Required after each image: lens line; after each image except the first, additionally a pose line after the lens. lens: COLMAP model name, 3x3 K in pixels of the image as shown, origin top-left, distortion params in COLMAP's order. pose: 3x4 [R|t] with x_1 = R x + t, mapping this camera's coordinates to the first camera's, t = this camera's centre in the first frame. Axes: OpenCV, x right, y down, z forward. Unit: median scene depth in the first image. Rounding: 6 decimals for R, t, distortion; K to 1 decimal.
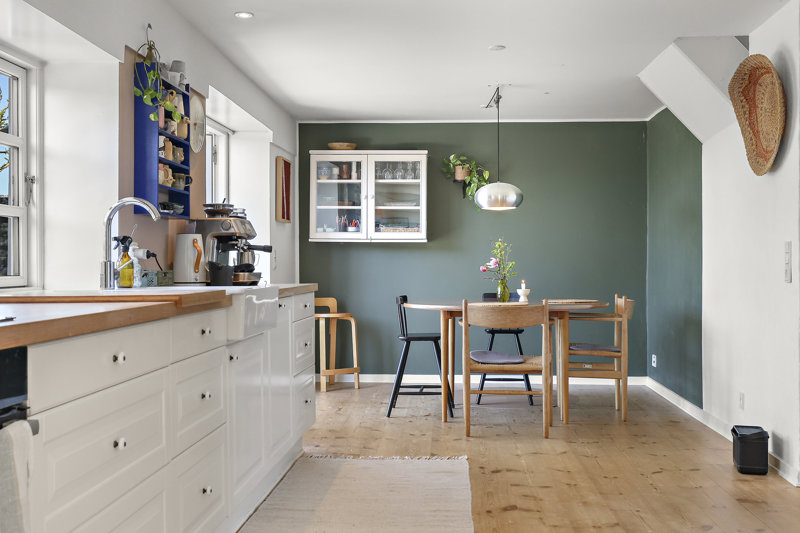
lens RADIAL K [[902.3, 0, 400.0], [0, 902.3, 266.5], [0, 0, 1]] dist [-0.006368, -0.003365]
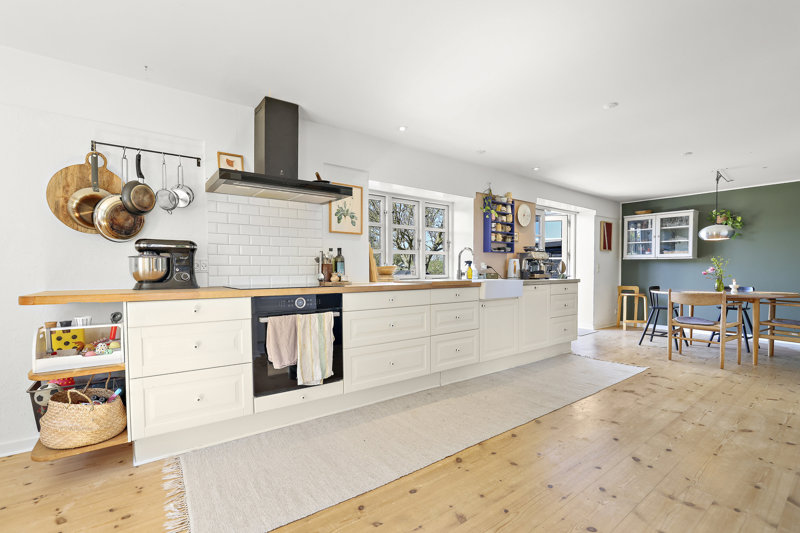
lens RADIAL K [[354.7, 0, 381.0], [0, 354.7, 284.0], [0, 0, 1]] dist [-0.026806, 0.000322]
pose [[0.621640, 0.030898, -0.782693, 0.223912], [-0.000052, 0.999223, 0.039404, -0.002685], [0.783303, -0.024455, 0.621159, 0.047058]]
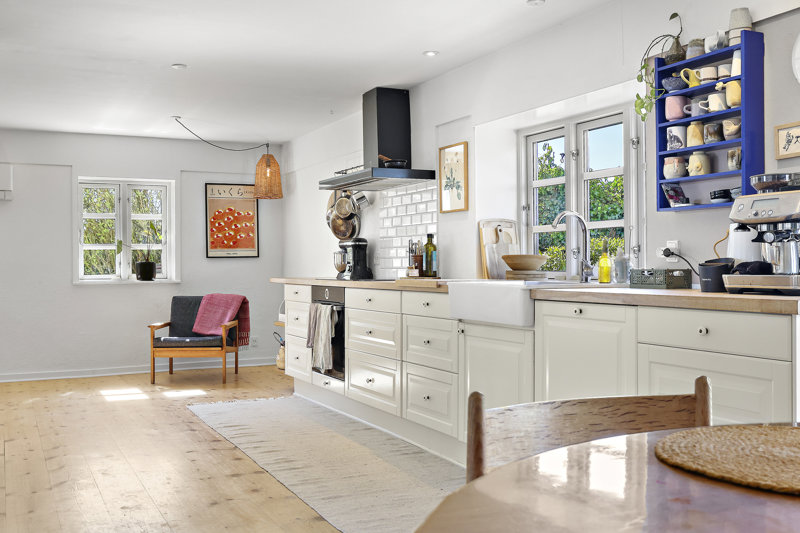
lens RADIAL K [[789.8, 0, 400.0], [0, 789.8, 266.5], [0, 0, 1]] dist [-0.000723, -0.000407]
pose [[-0.868028, 0.002549, -0.496508, 0.248713], [0.000523, 0.999991, 0.004219, -0.001658], [0.496514, 0.003402, -0.868022, 0.978086]]
